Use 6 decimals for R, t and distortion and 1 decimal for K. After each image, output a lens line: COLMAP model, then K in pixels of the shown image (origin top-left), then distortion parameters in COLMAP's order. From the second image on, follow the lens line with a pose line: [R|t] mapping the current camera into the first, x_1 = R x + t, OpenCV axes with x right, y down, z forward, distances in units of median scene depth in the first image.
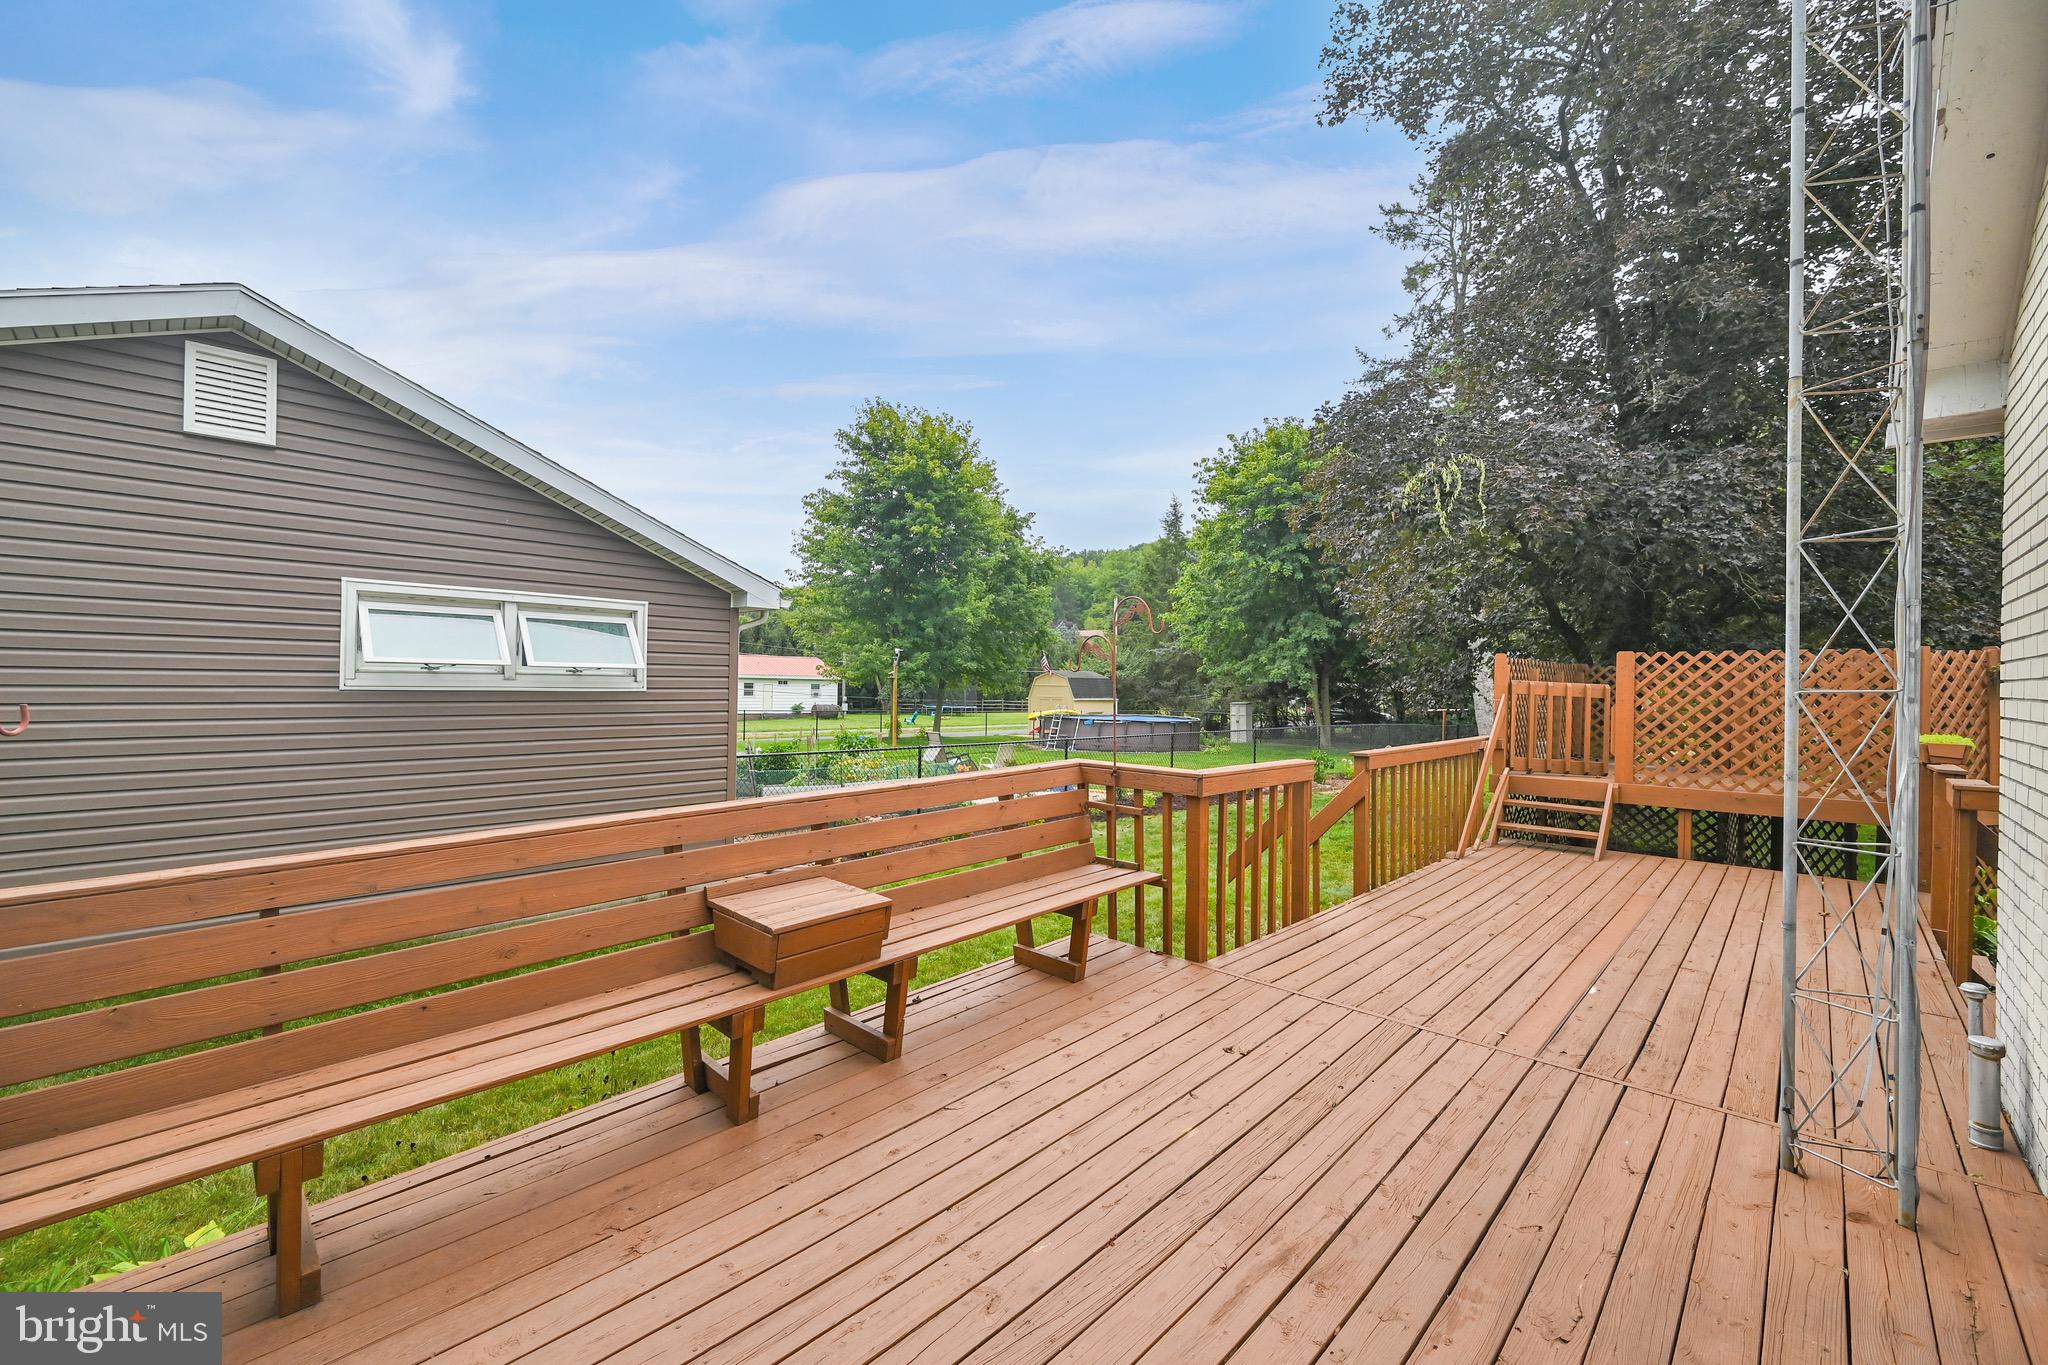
lens RADIAL K [[821.4, 0, 994.8], [0, 821.4, 680.3], [0, 0, 1]] dist [-0.001093, -0.000234]
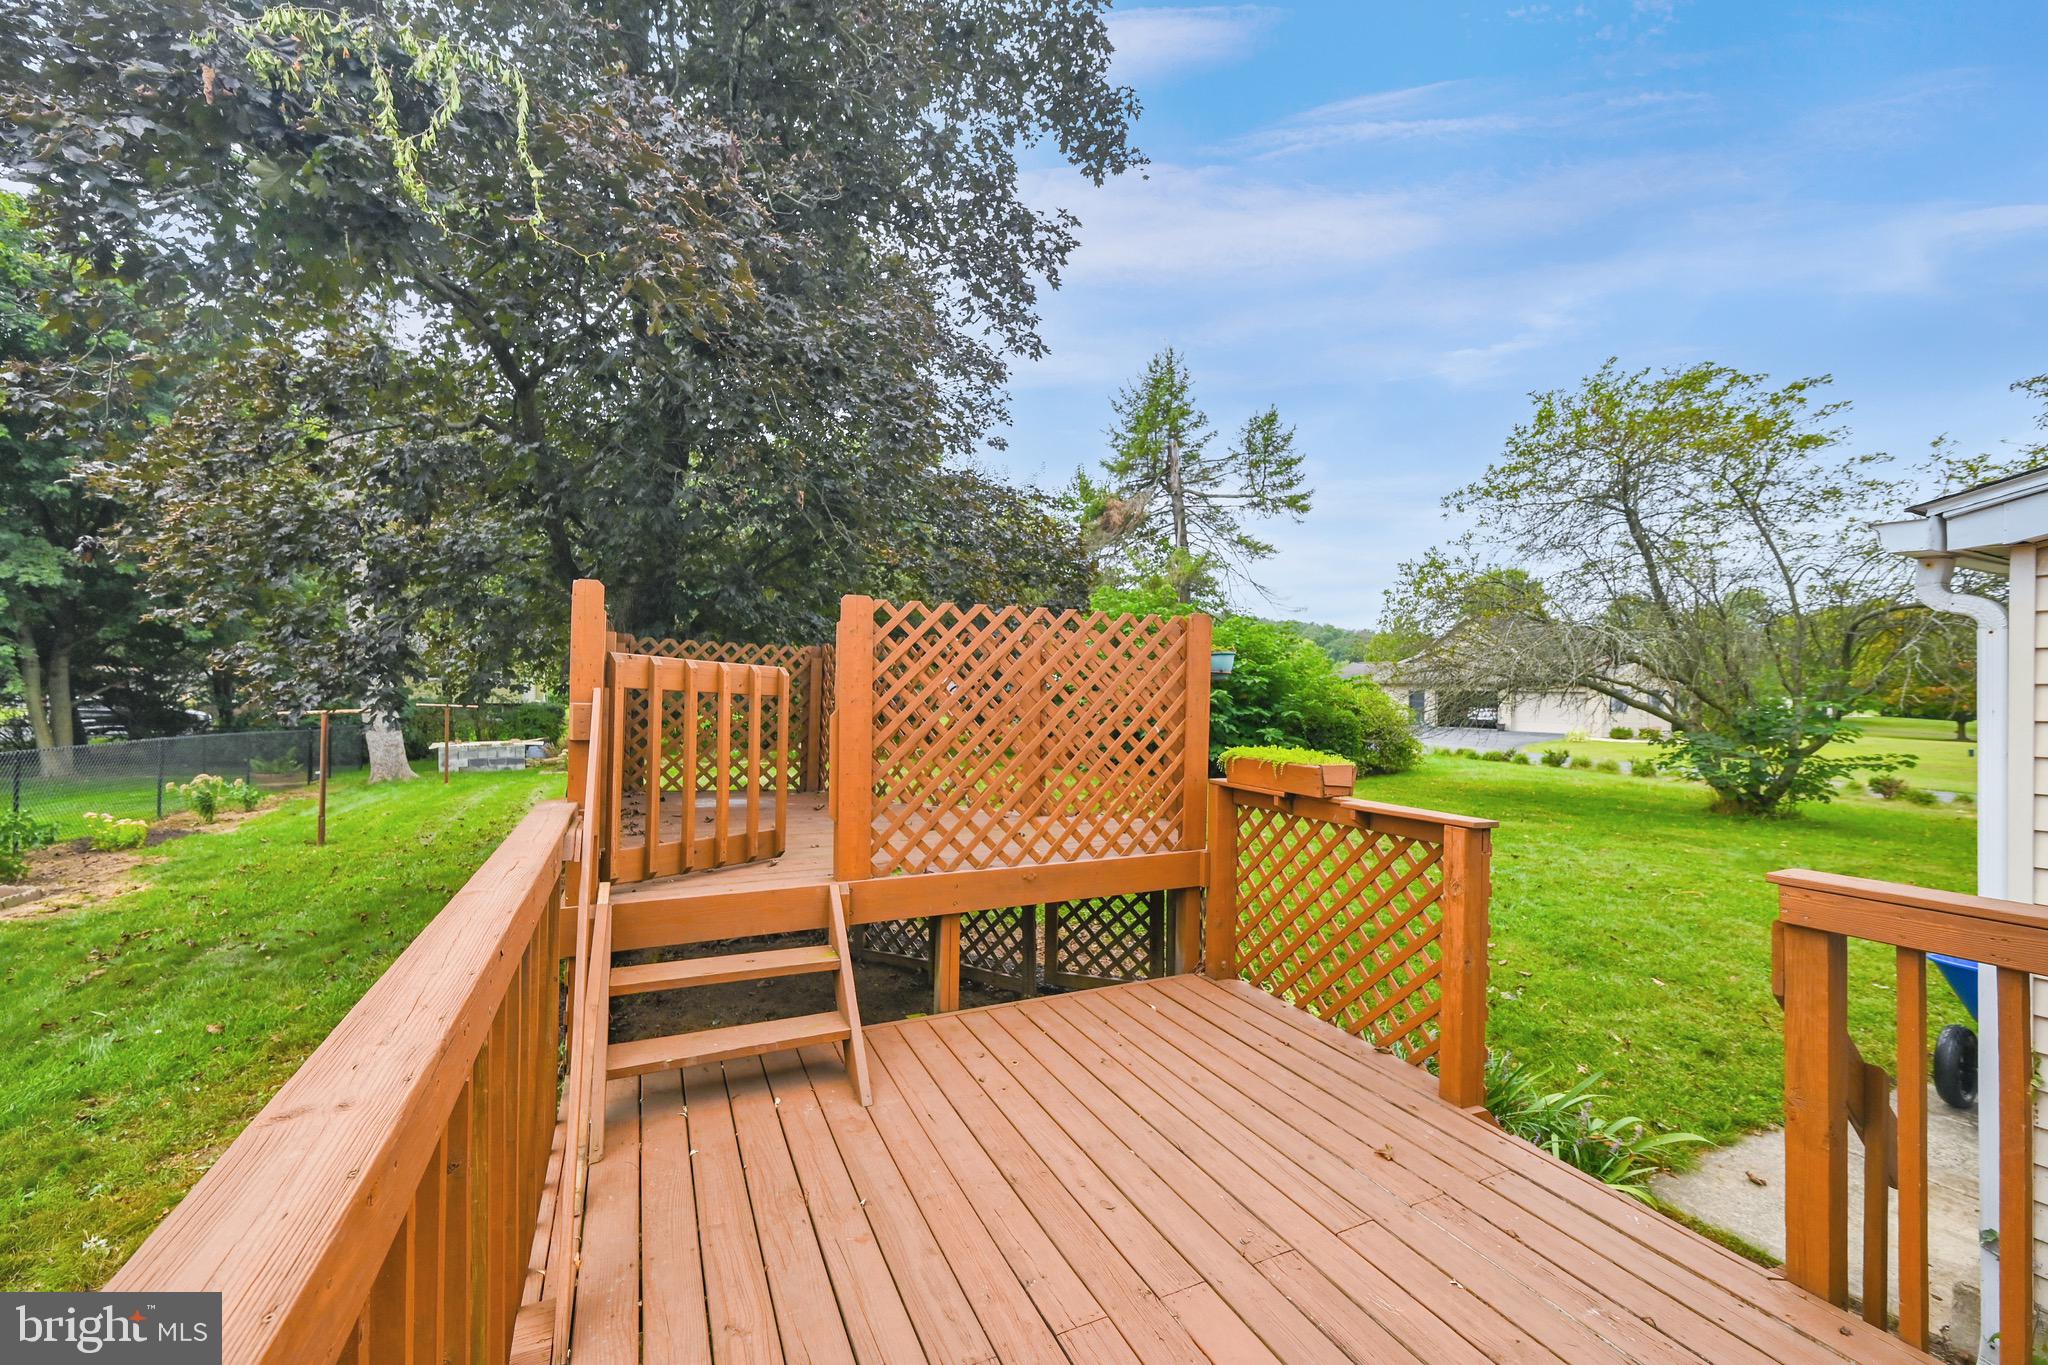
lens RADIAL K [[821.4, 0, 994.8], [0, 821.4, 680.3], [0, 0, 1]] dist [-0.001093, -0.000234]
pose [[0.347290, 0.001350, 0.937757, 0.379470], [-0.013882, 0.999897, 0.003702, 0.010534], [-0.937655, -0.014304, 0.347273, 0.811556]]
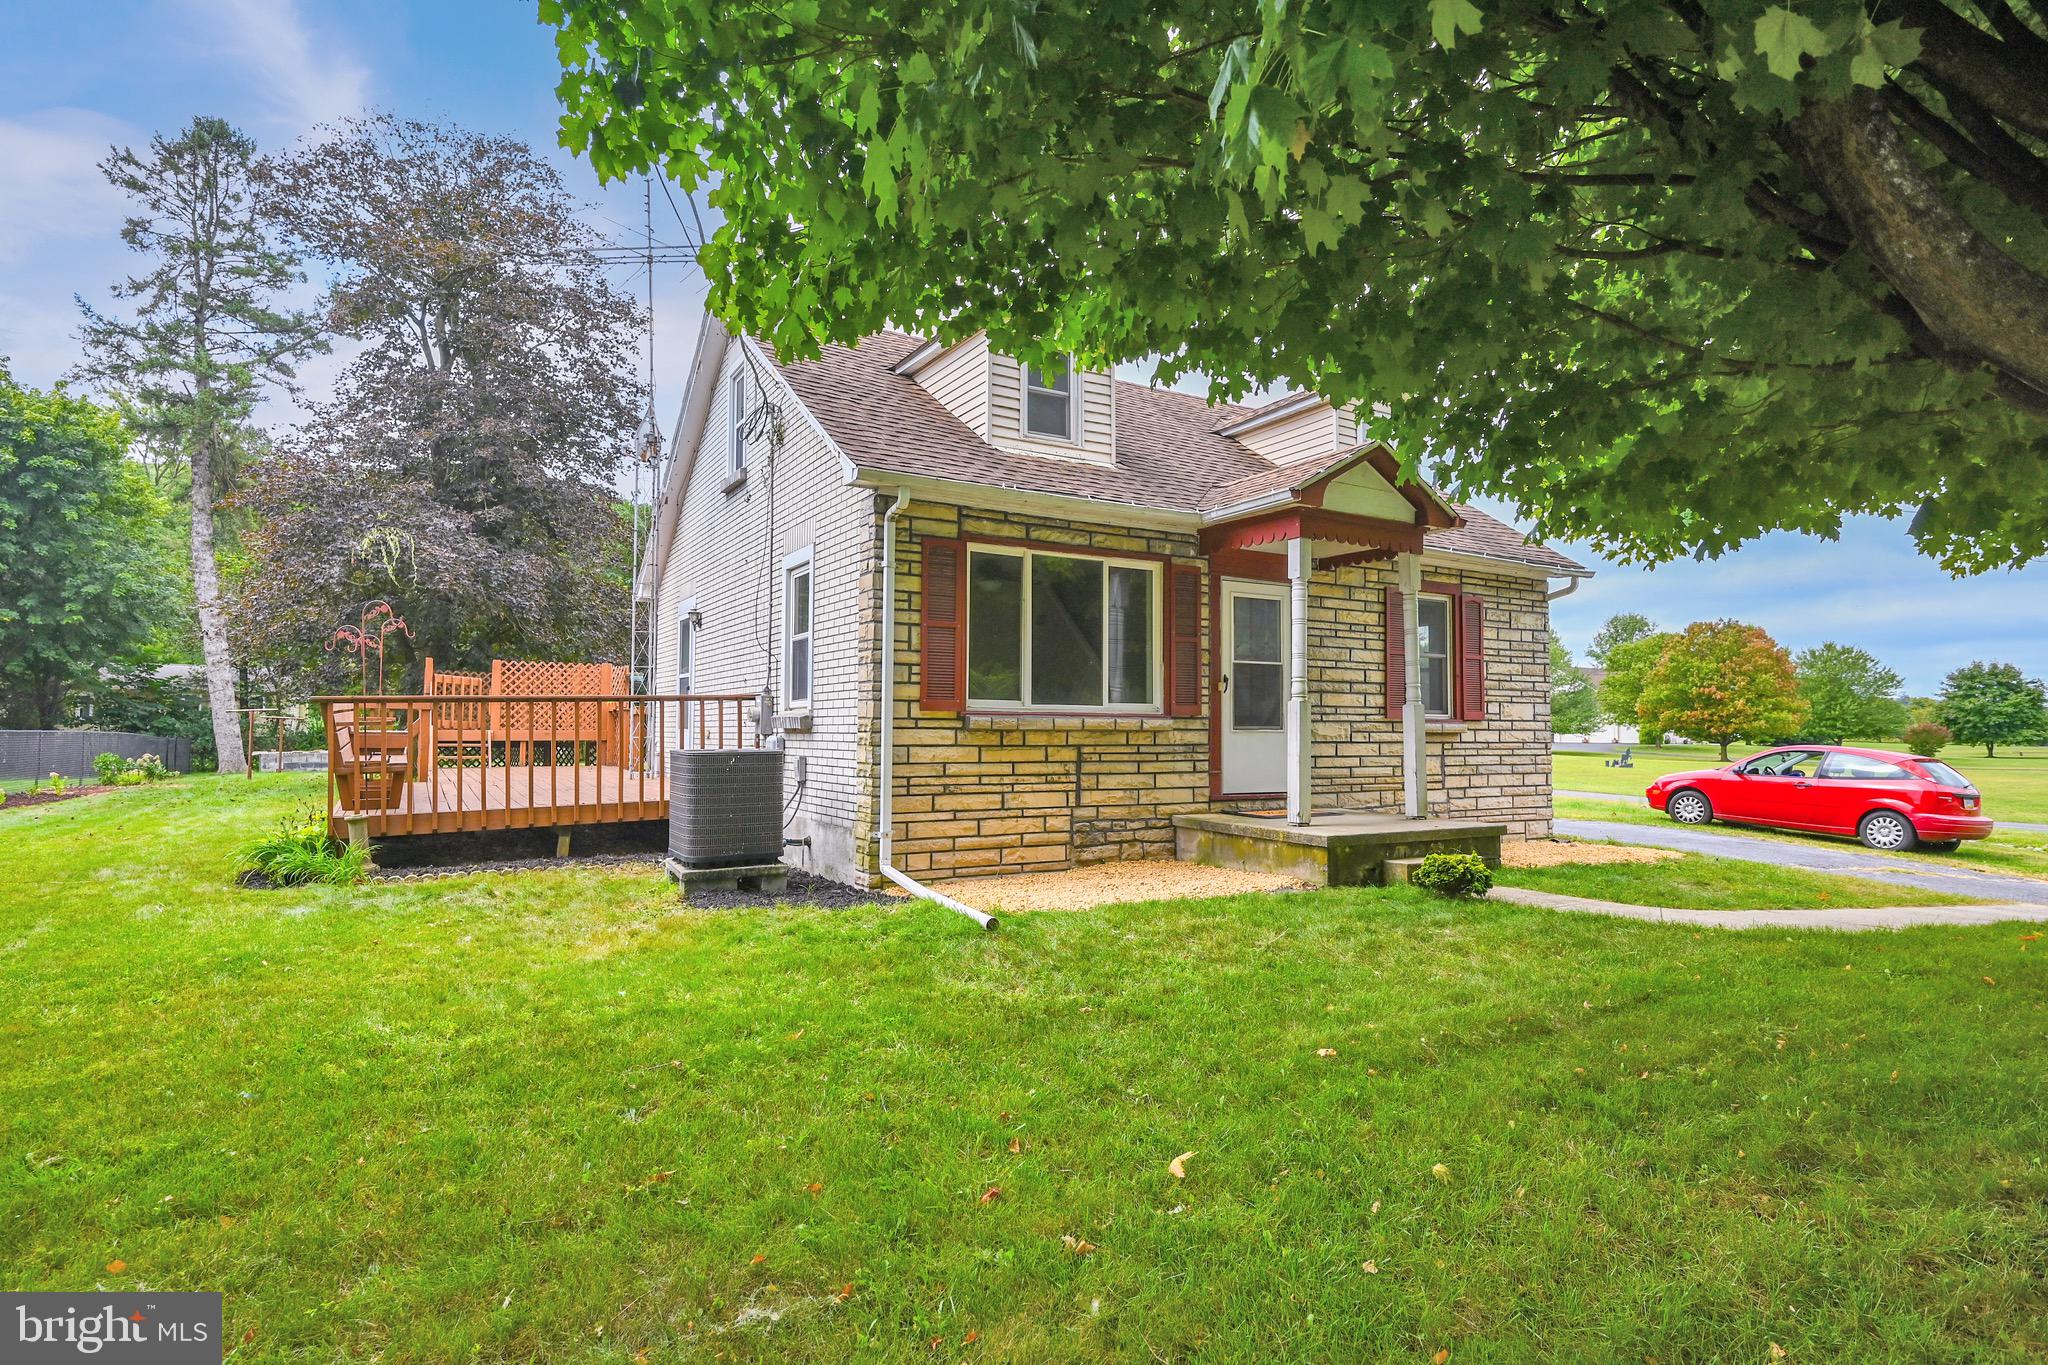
lens RADIAL K [[1075.5, 0, 1014.2], [0, 1075.5, 678.7], [0, 0, 1]] dist [-0.003056, -0.001882]
pose [[0.246583, 0.032176, 0.968587, -1.327279], [-0.004031, 0.999474, -0.032175, 0.084294], [-0.969113, 0.004029, 0.246583, -0.730504]]
